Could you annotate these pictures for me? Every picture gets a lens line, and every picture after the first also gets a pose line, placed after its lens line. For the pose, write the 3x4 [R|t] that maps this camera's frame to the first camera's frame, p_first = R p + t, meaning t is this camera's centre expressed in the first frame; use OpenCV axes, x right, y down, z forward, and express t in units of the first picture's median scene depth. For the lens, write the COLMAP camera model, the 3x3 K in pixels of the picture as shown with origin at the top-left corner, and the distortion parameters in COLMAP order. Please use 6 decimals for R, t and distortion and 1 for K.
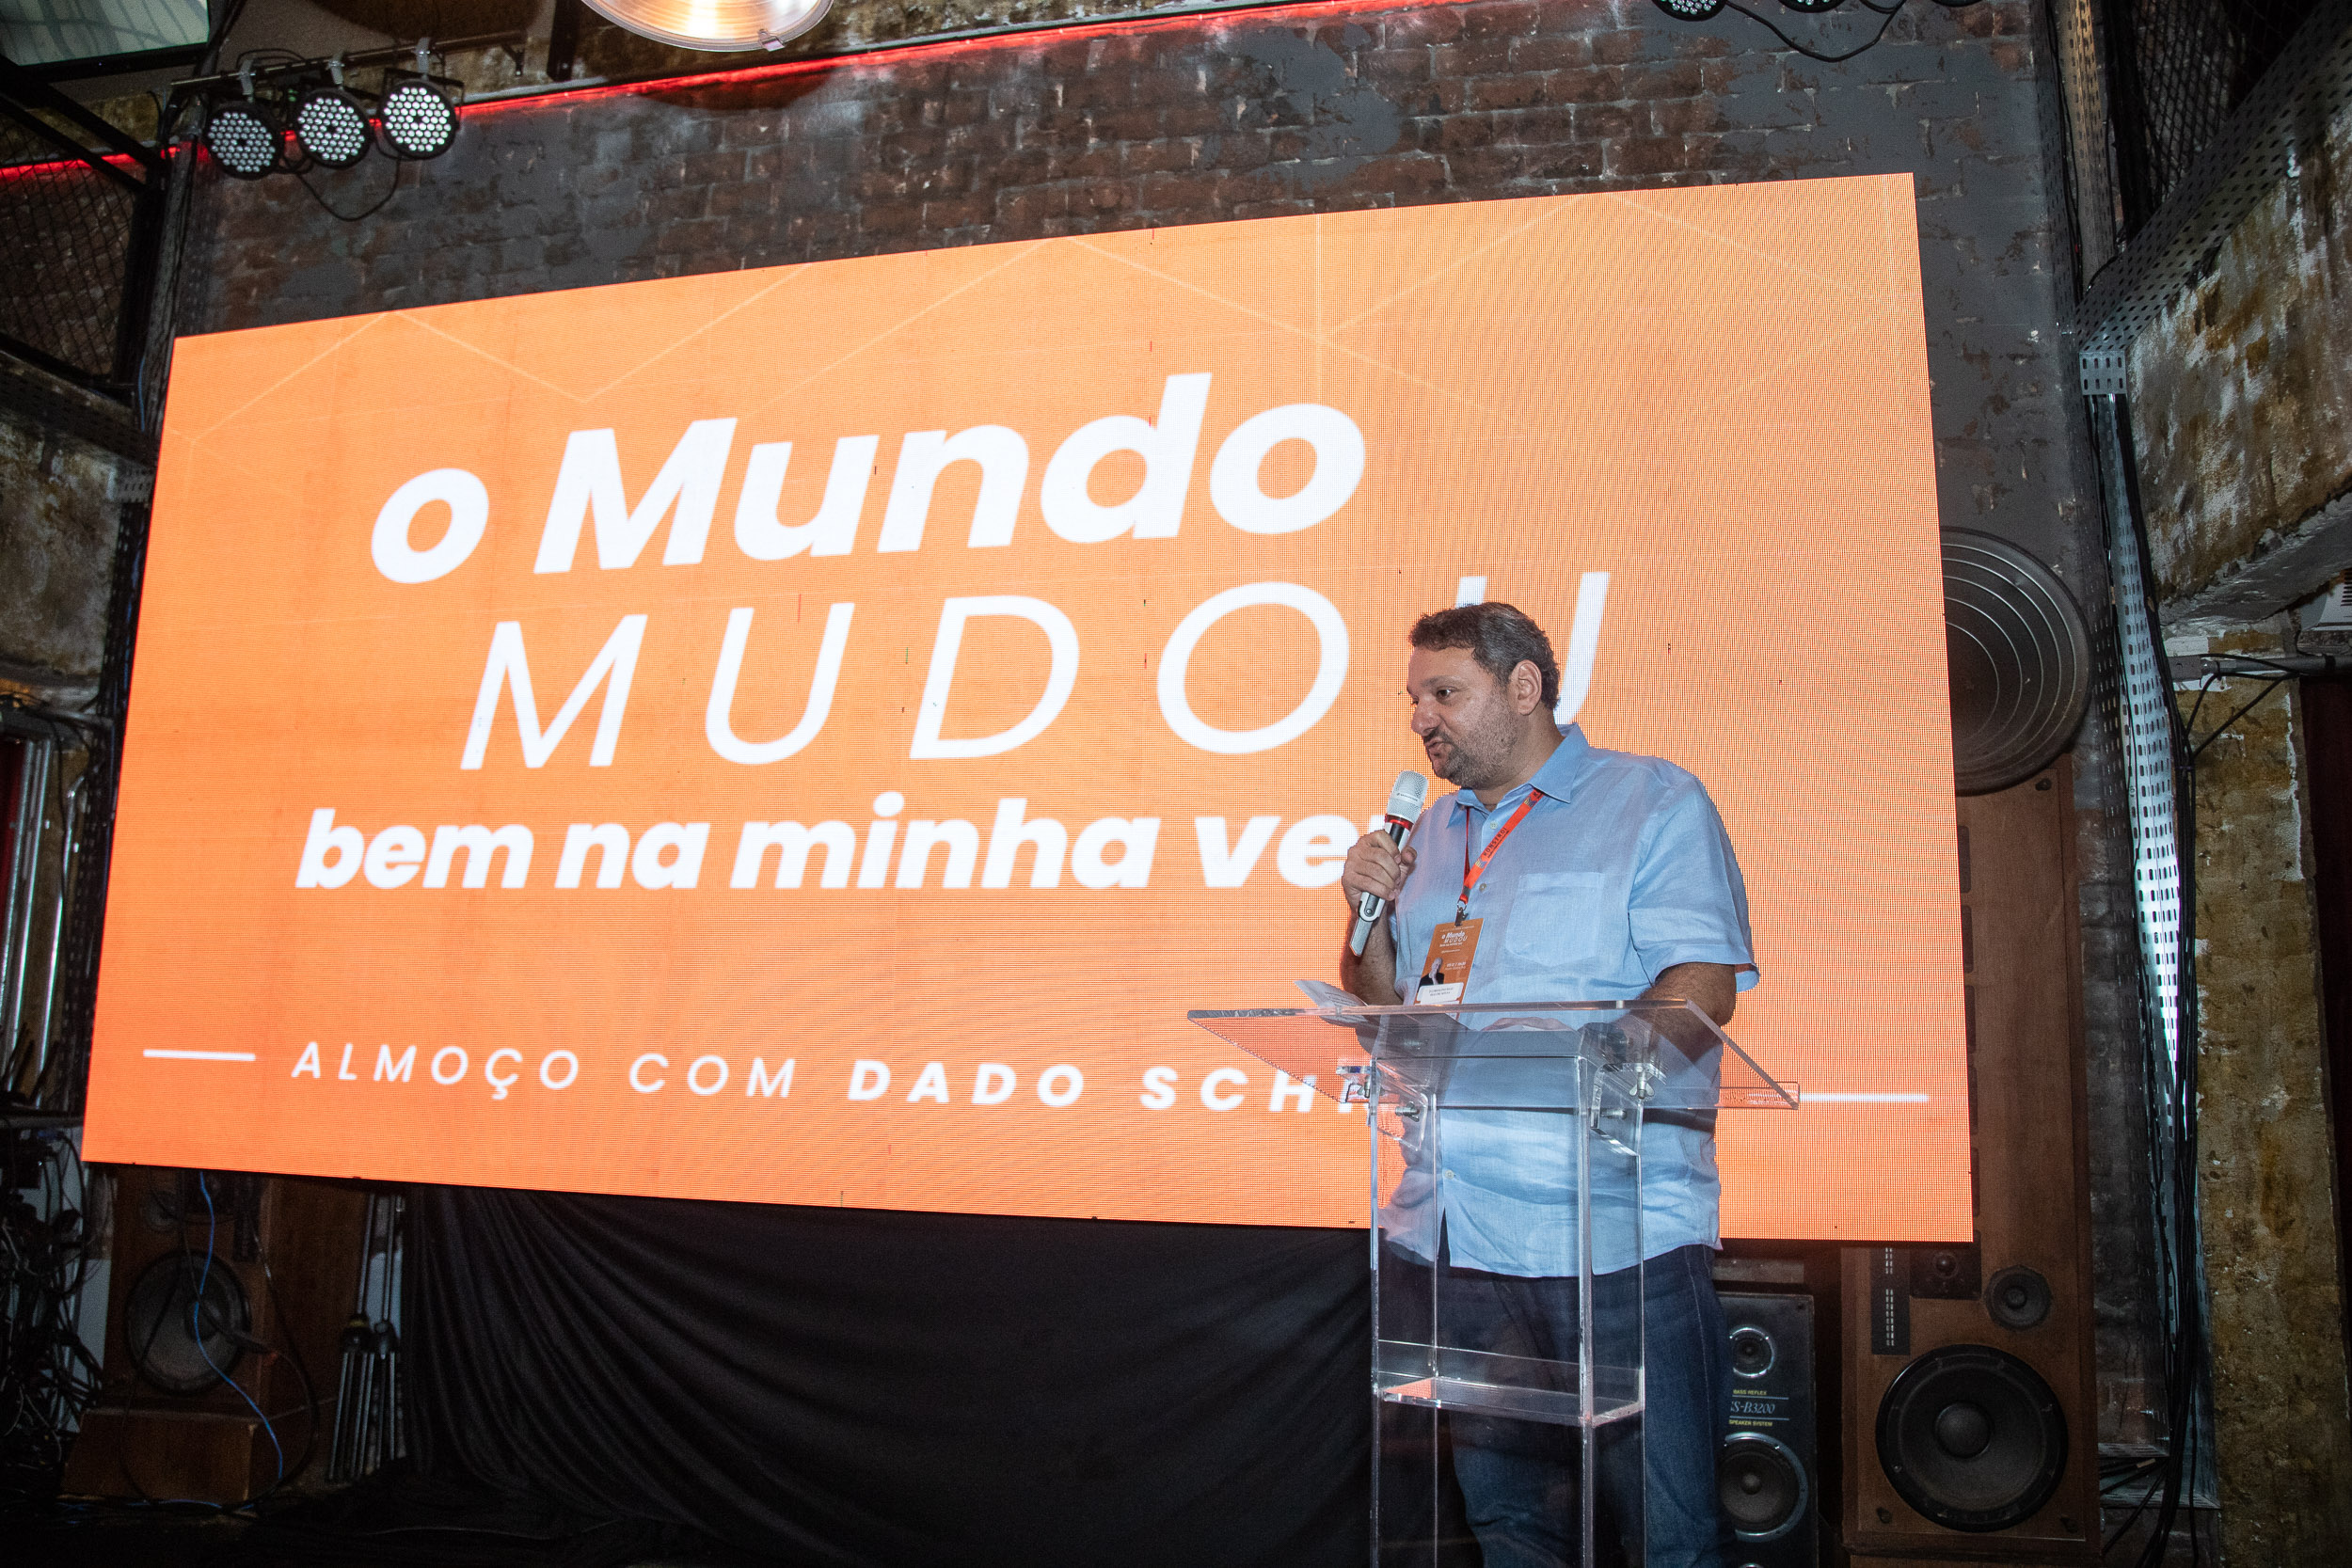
lens RADIAL K [[1604.6, 0, 1167.7], [0, 1604.6, 800.0], [0, 0, 1]] dist [-0.119134, 0.062914]
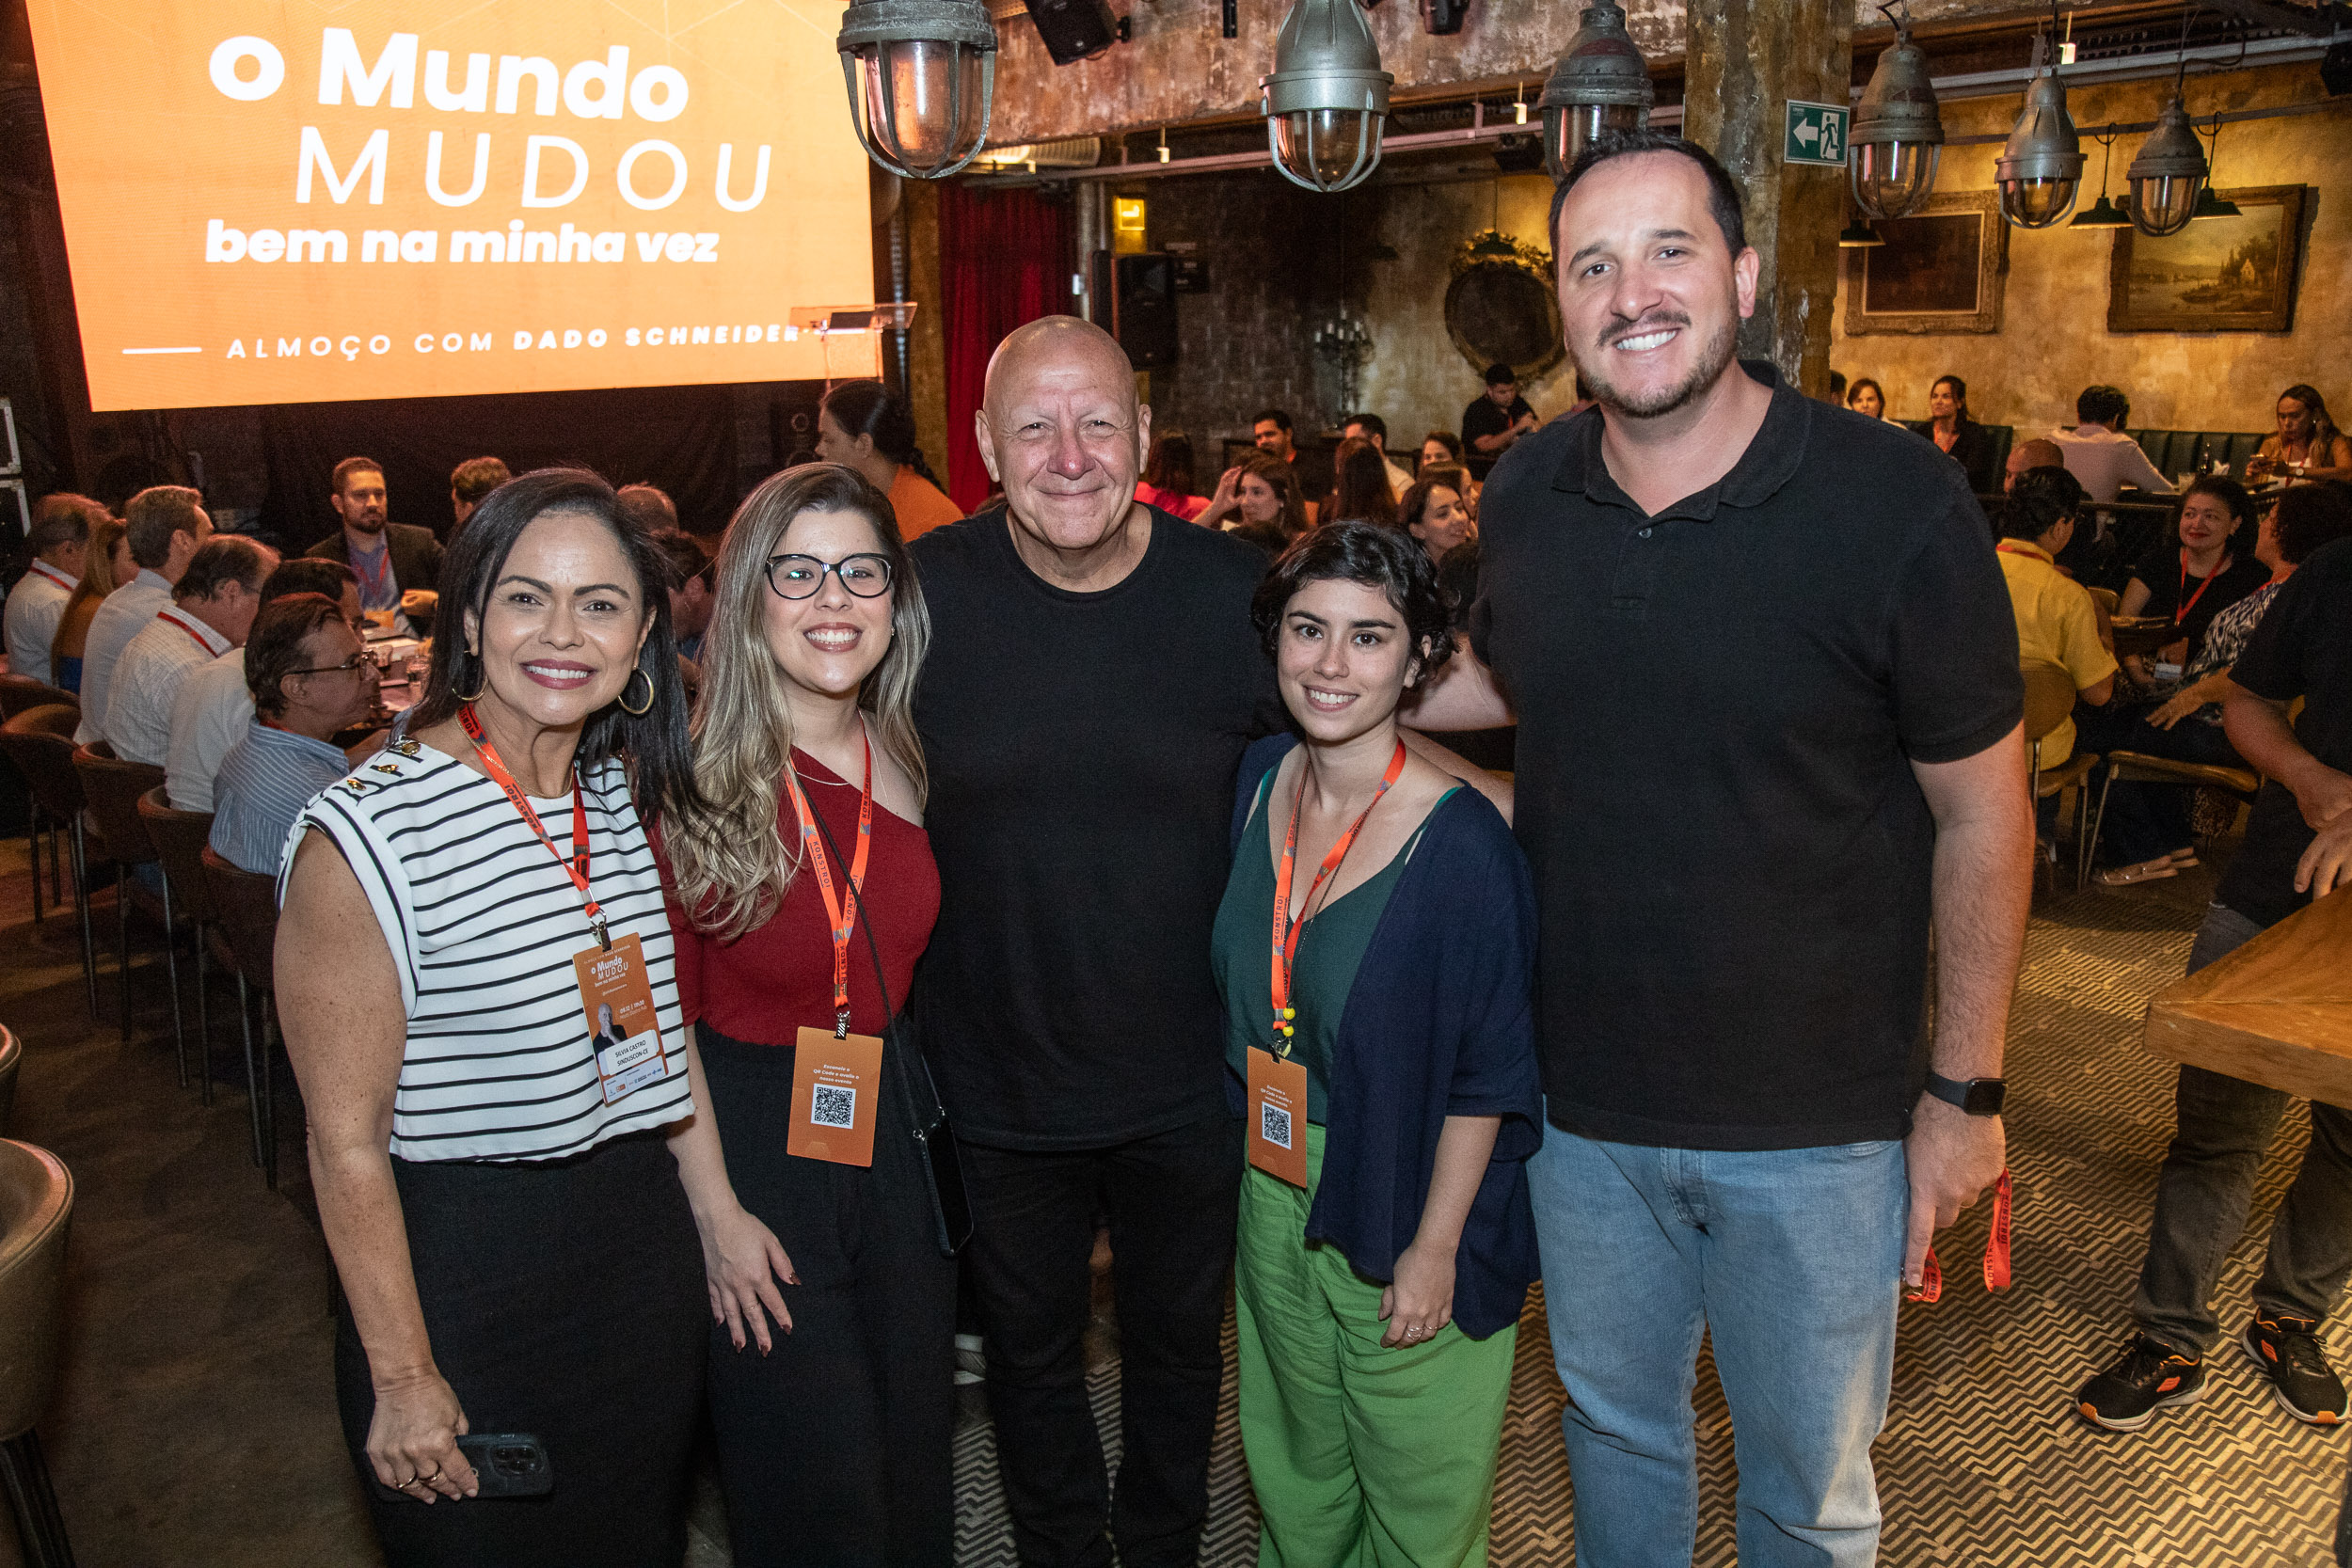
lens RADIAL K [[1811.9, 0, 1181.7], [0, 1811.9, 789.6], [0, 0, 1]] dist [-0.076828, 0.056733]
pose [[0.603929, -0.226497, 0.764178, -1.758320], [-0.093092, 0.932166, 0.349858, -0.231509], [-0.791583, -0.282428, 0.541877, -1.452150]]
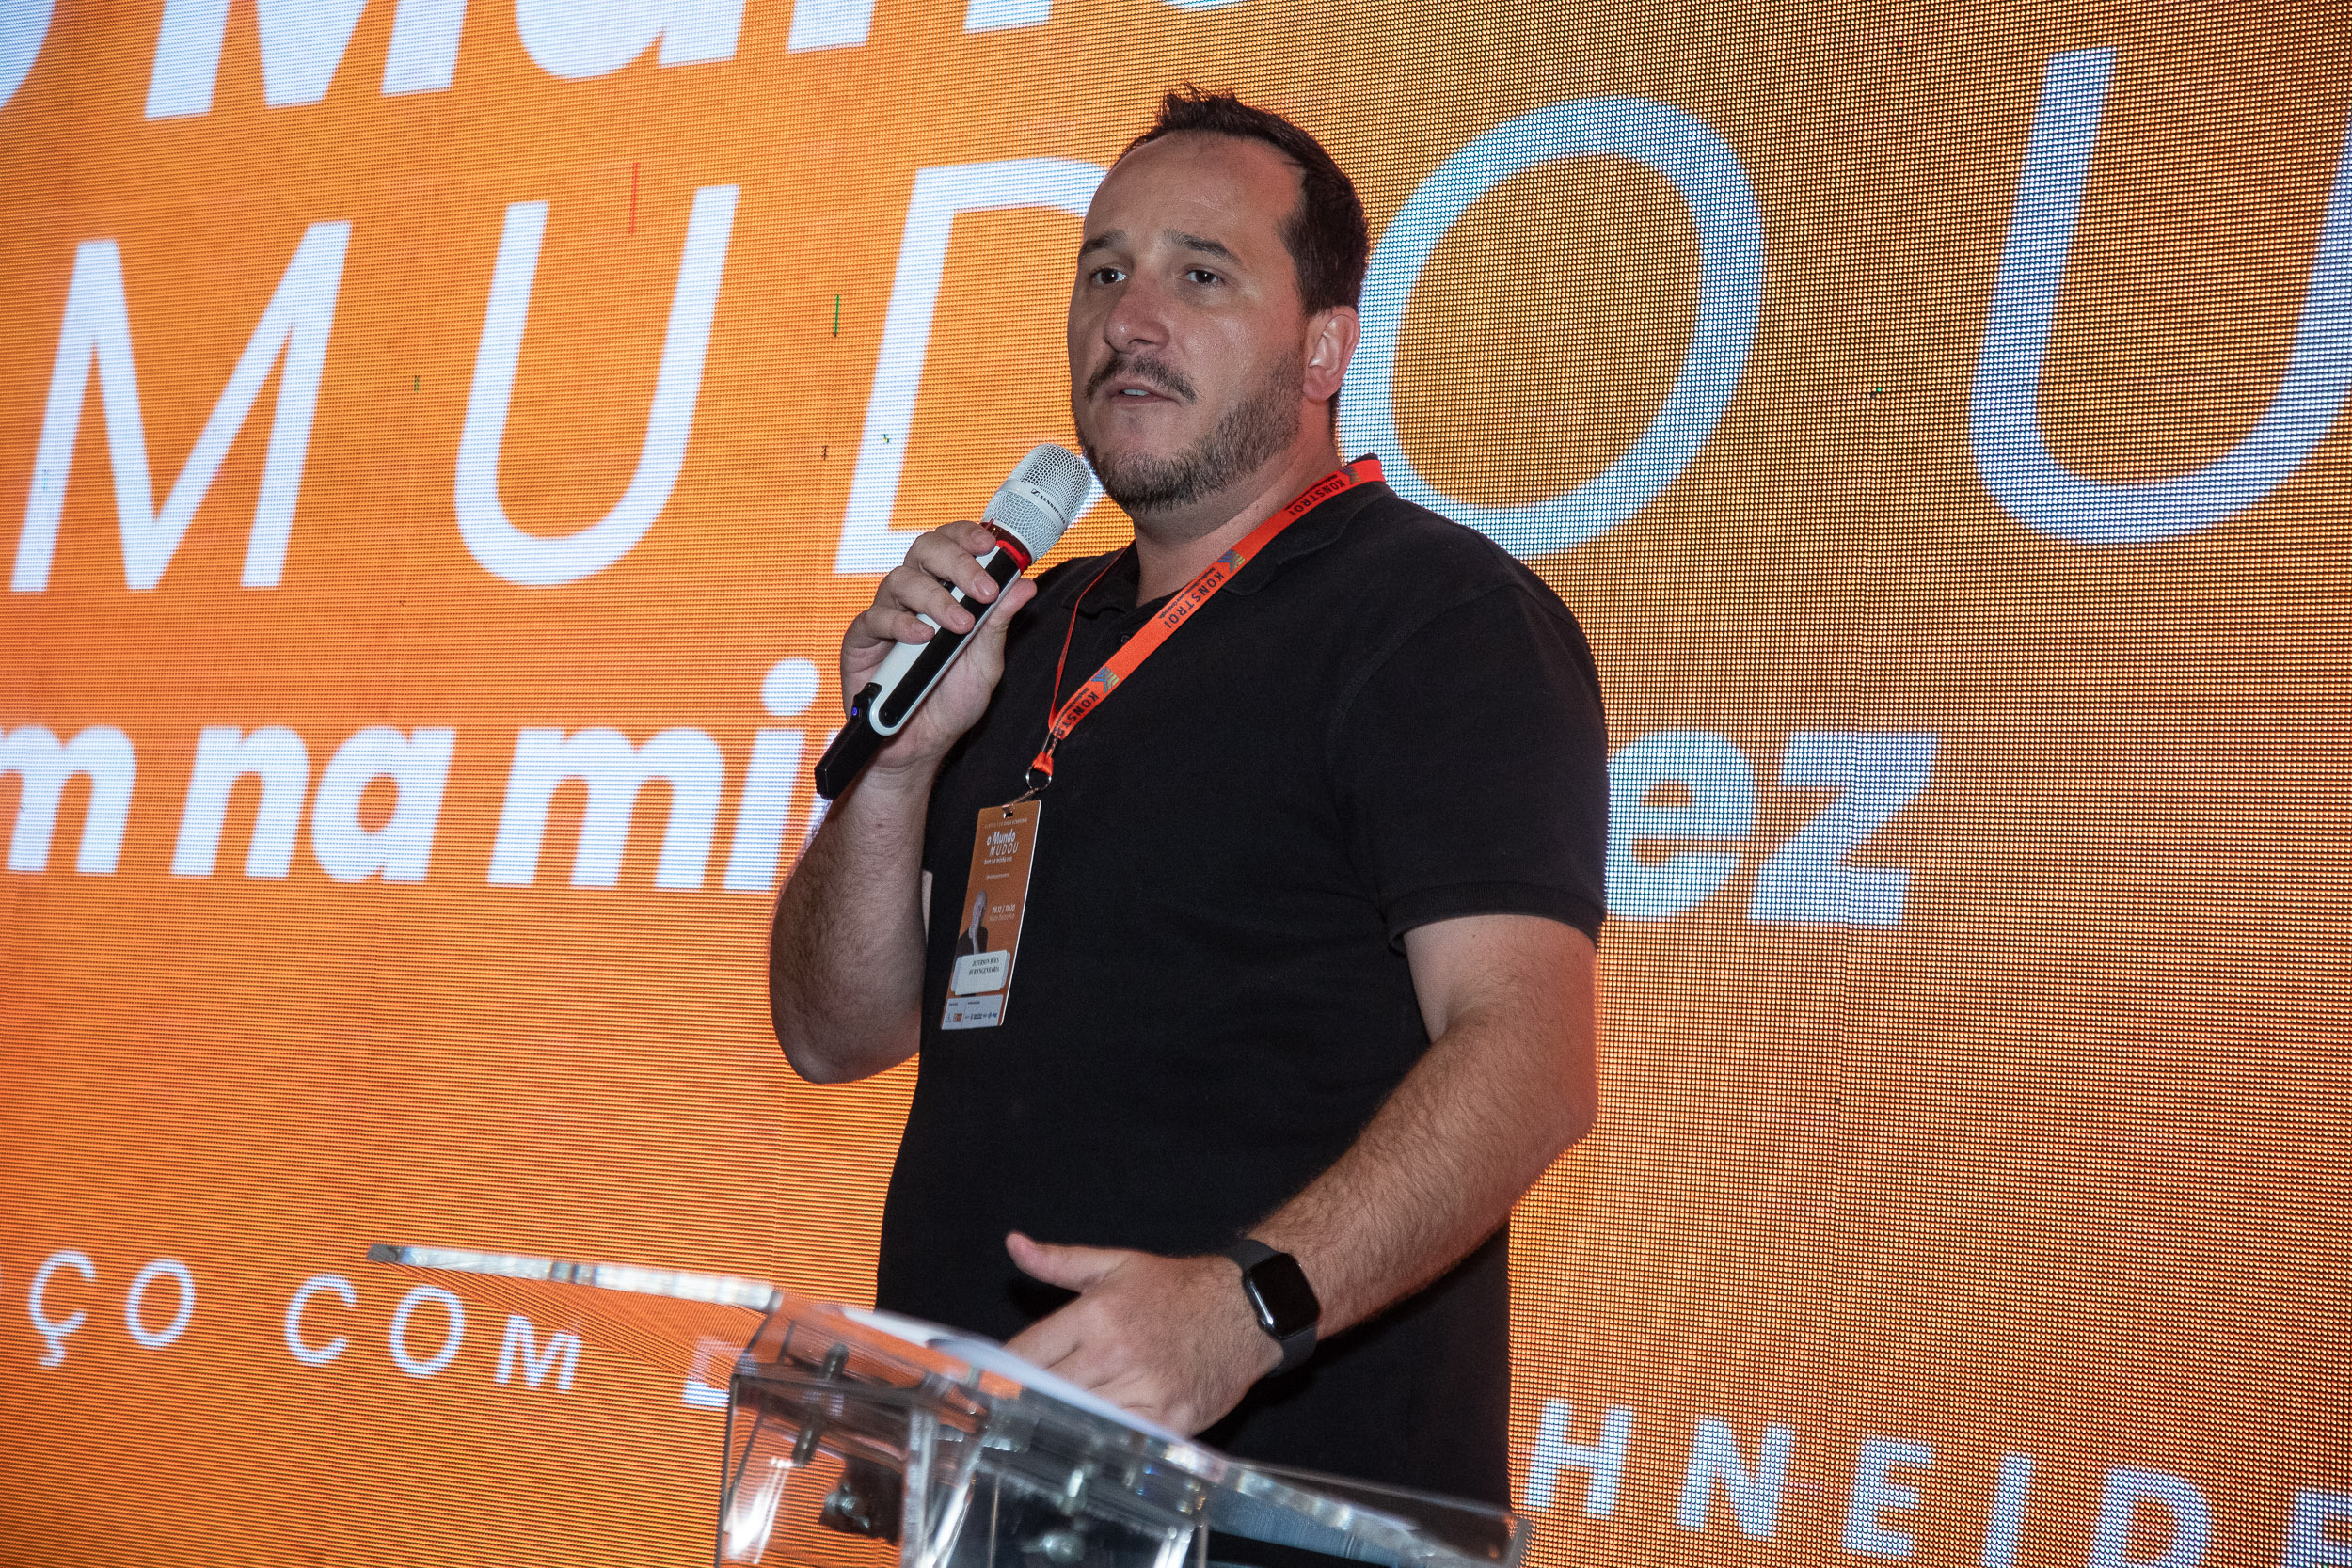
lens RADIAL K [[4938.0, 0, 1190.5], [0, 4938.0, 776.4], [0, 0, 1]] dist [0.385566, 0.000000]
pose [[0.886711, 0.010000, -0.462215, 0.480565], [0.018007, 0.998260, 0.056141, -0.041890], [0.461973, -0.058104, 0.884989, -0.069308]]
